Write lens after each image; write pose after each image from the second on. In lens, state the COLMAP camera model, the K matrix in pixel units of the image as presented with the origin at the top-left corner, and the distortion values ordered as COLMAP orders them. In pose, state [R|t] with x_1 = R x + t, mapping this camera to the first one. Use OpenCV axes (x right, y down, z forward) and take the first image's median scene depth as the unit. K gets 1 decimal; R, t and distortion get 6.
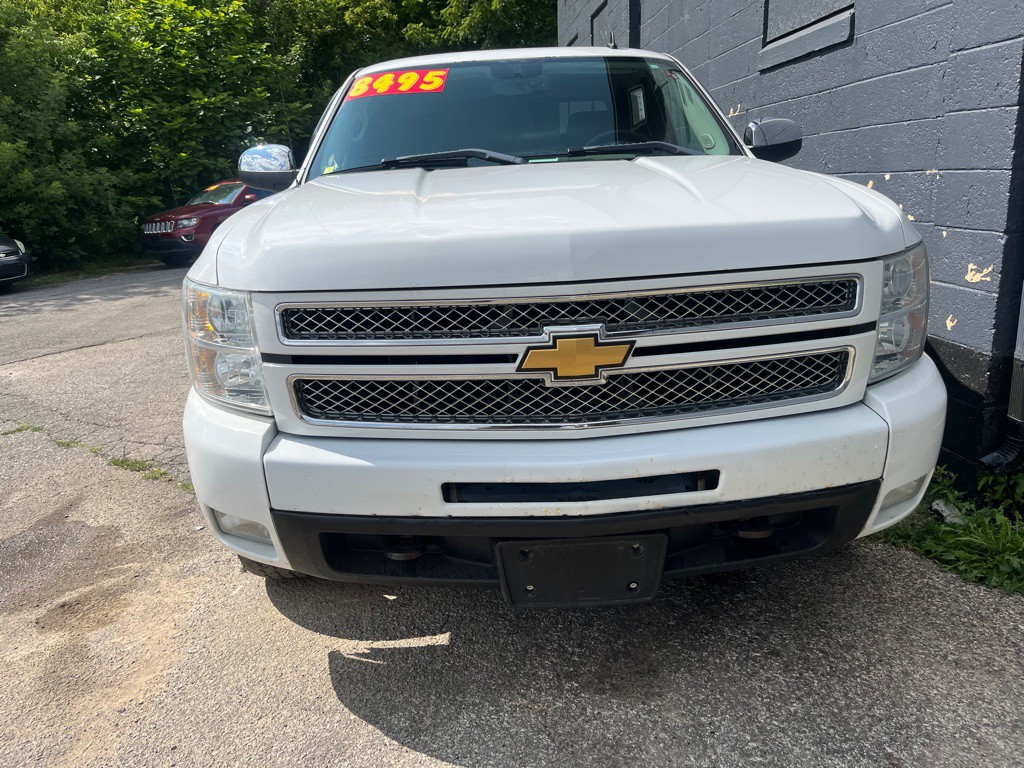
lens RADIAL K [[768.1, 0, 489.8], [0, 768.1, 379.3], [0, 0, 1]] dist [0.046671, 0.000614]
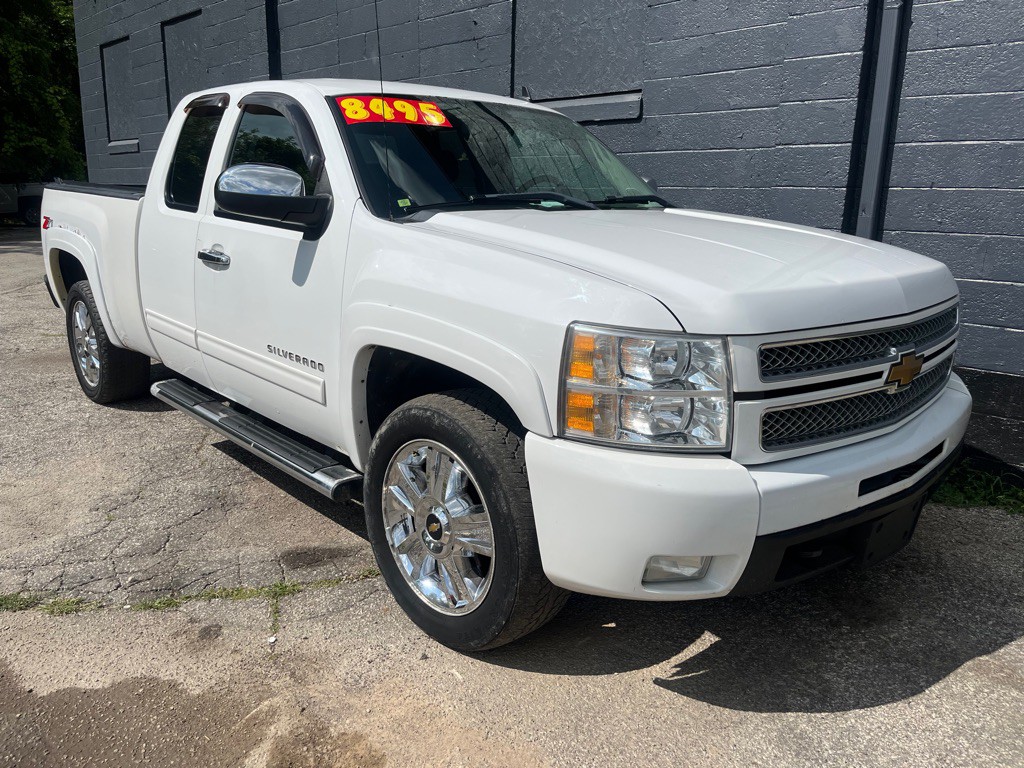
lens RADIAL K [[768.1, 0, 489.8], [0, 768.1, 379.3], [0, 0, 1]] dist [0.046671, 0.000614]
pose [[0.762834, -0.100920, 0.638671, -1.229874], [0.116154, 0.993065, 0.018184, -0.113286], [-0.636076, 0.060313, 0.769265, 0.401195]]
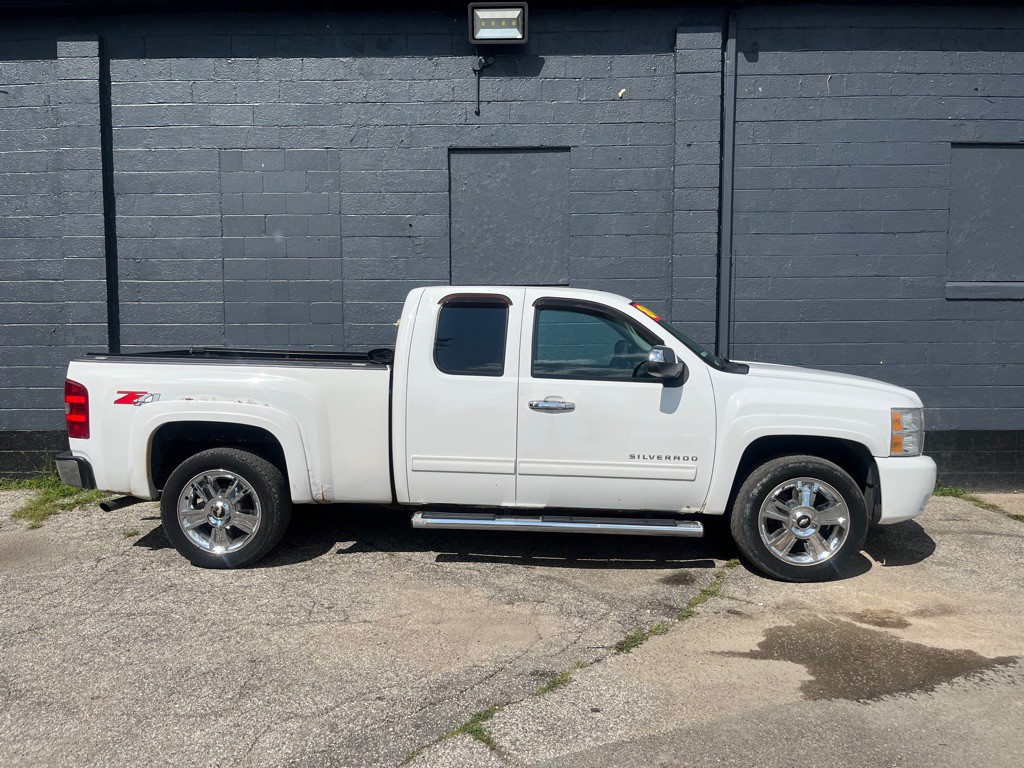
lens RADIAL K [[768.1, 0, 489.8], [0, 768.1, 379.3], [0, 0, 1]] dist [0.046671, 0.000614]
pose [[0.111395, -0.027386, 0.993399, -3.342307], [0.246054, 0.969256, -0.000871, -0.612177], [-0.962834, 0.244527, 0.114709, 2.185064]]
